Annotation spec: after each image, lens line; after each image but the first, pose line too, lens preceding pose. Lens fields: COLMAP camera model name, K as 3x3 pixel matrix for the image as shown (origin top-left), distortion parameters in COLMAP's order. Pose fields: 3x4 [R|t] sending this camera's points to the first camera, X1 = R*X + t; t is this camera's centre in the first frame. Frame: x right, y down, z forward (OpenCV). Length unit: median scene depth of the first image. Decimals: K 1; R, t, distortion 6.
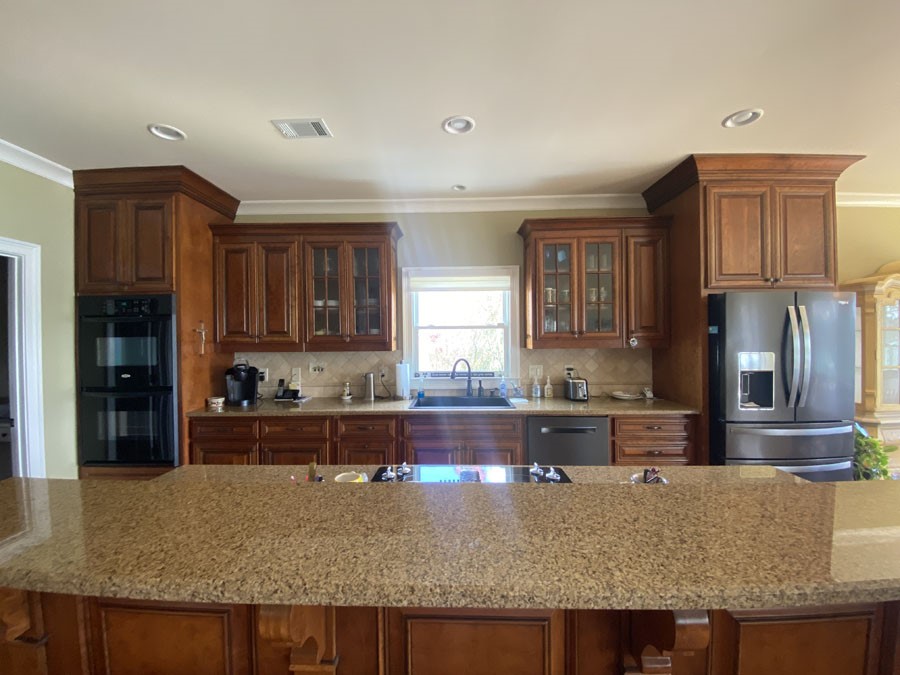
lens RADIAL K [[366.8, 0, 449.9], [0, 366.8, 337.8], [0, 0, 1]] dist [-0.010466, -0.000857]
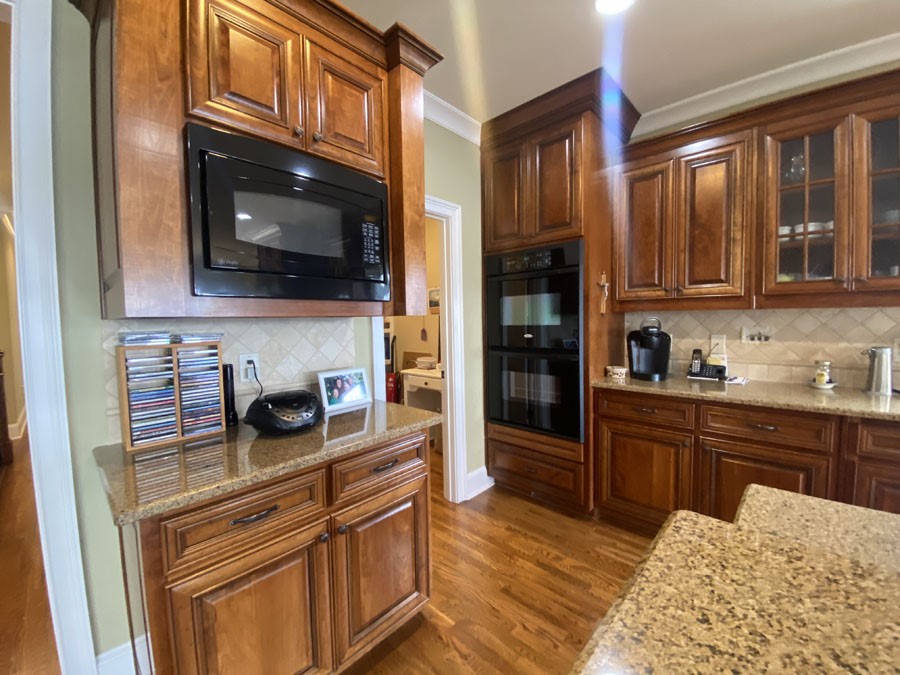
lens RADIAL K [[366.8, 0, 449.1], [0, 366.8, 334.1], [0, 0, 1]] dist [-0.010466, -0.000857]
pose [[0.743330, 0.031952, -0.668161, -0.371857], [0.008580, 0.998321, 0.057286, 0.040725], [0.668870, -0.048315, 0.741808, 0.149926]]
